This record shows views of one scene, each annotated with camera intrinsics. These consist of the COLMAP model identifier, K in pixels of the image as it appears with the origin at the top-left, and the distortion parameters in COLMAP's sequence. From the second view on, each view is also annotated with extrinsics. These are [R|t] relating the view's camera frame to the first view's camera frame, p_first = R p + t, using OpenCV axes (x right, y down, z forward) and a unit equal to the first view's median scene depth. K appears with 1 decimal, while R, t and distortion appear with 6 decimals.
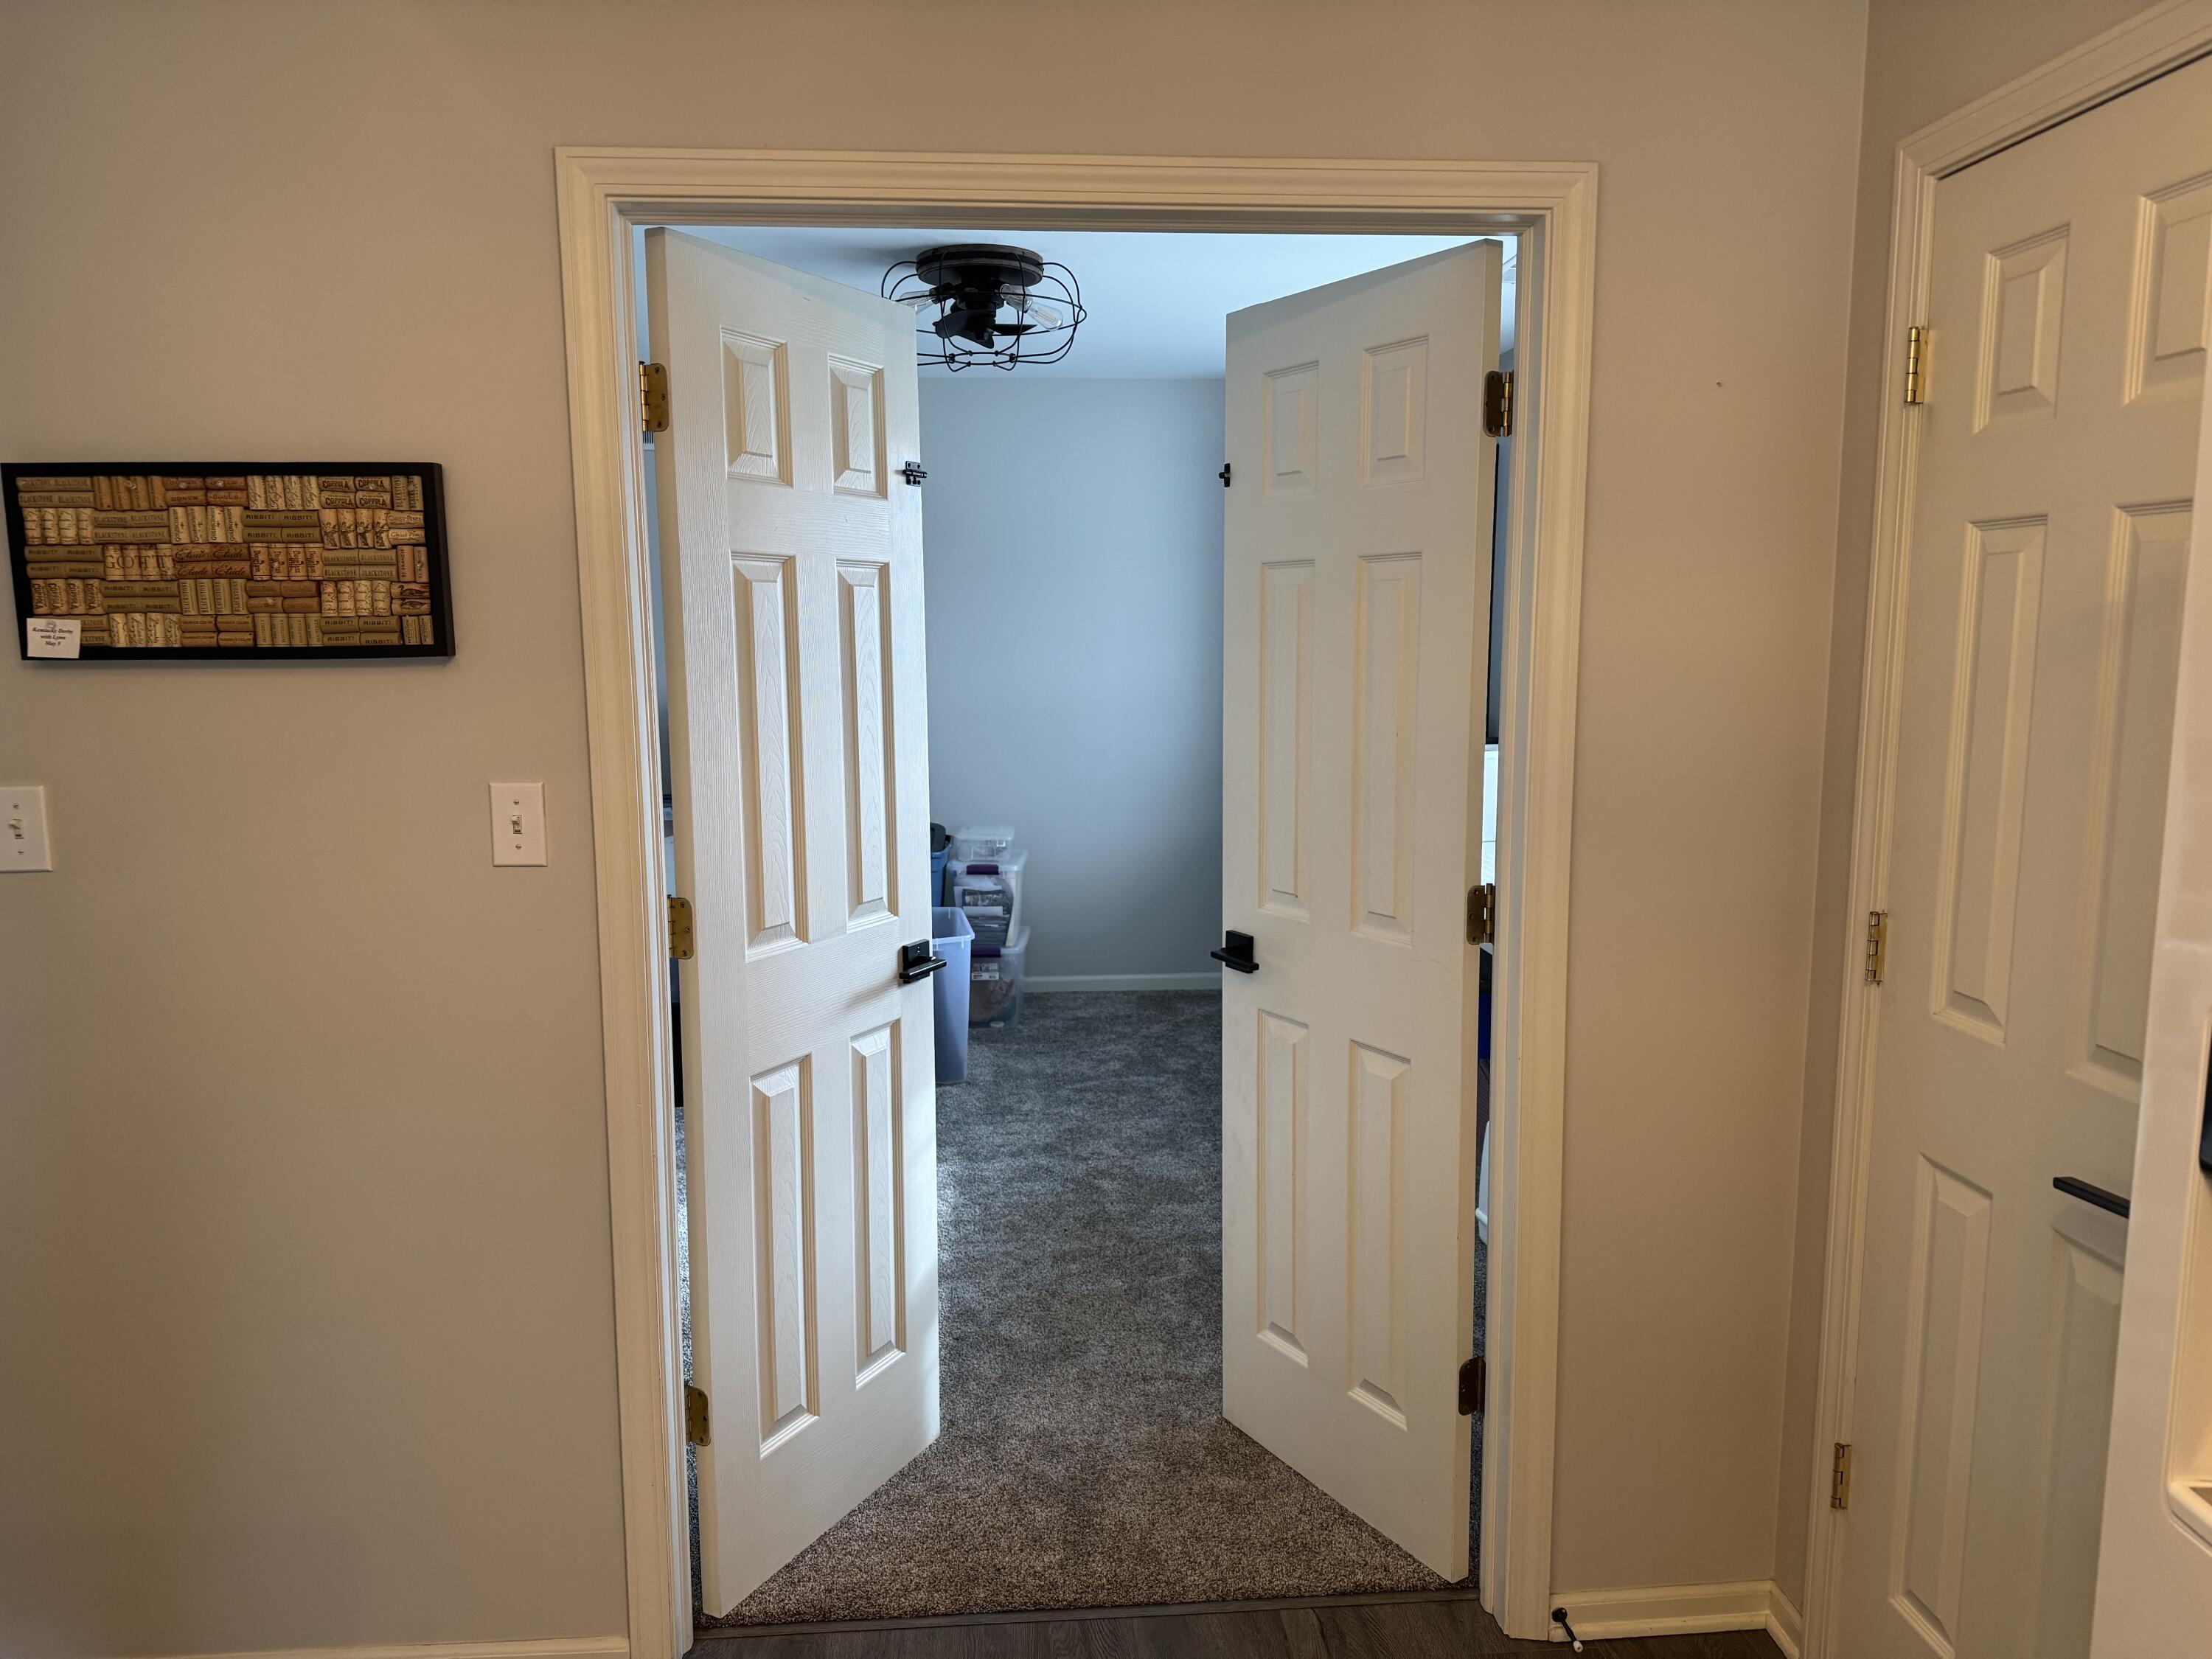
lens RADIAL K [[1559.4, 0, 1125.9], [0, 1559.4, 812.4], [0, 0, 1]] dist [0.056792, -0.056869]
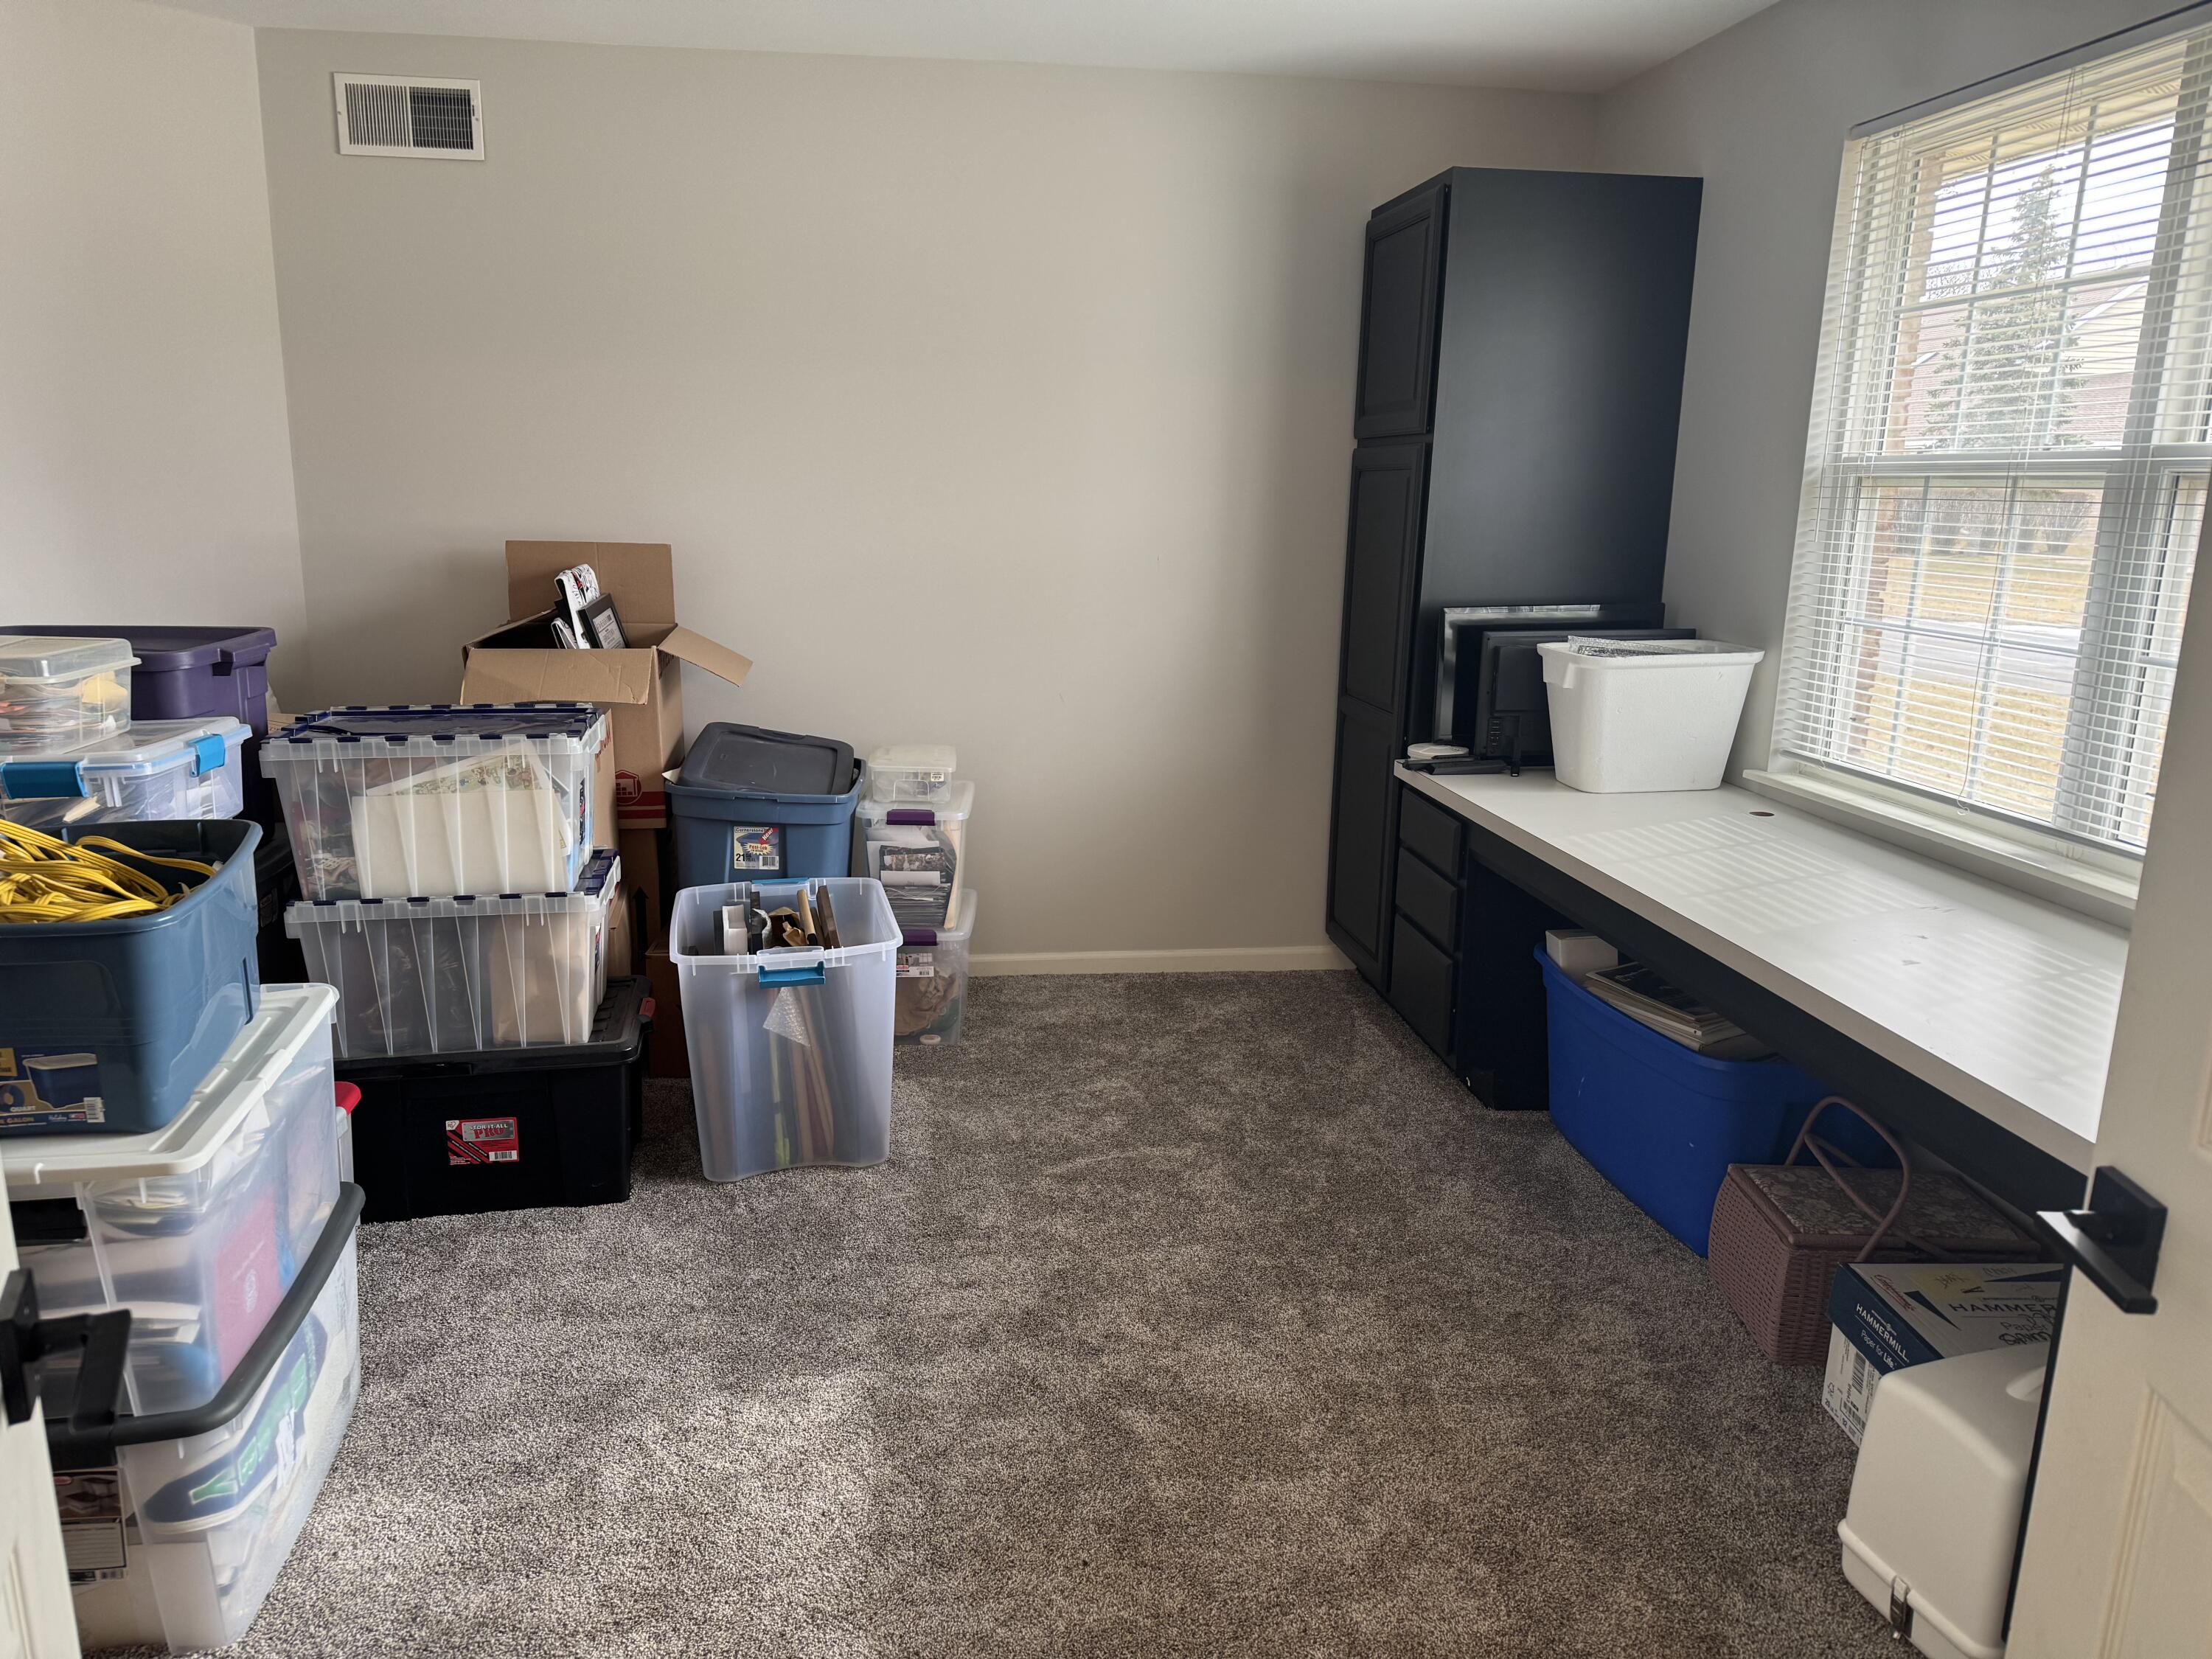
lens RADIAL K [[1559.4, 0, 1117.3], [0, 1559.4, 840.1], [0, 0, 1]] dist [0.056792, -0.056869]
pose [[0.998424, 0.008941, 0.055404, -0.041509], [-0.014751, 0.994323, 0.105374, -0.026439], [-0.054147, -0.106025, 0.992888, 0.340360]]
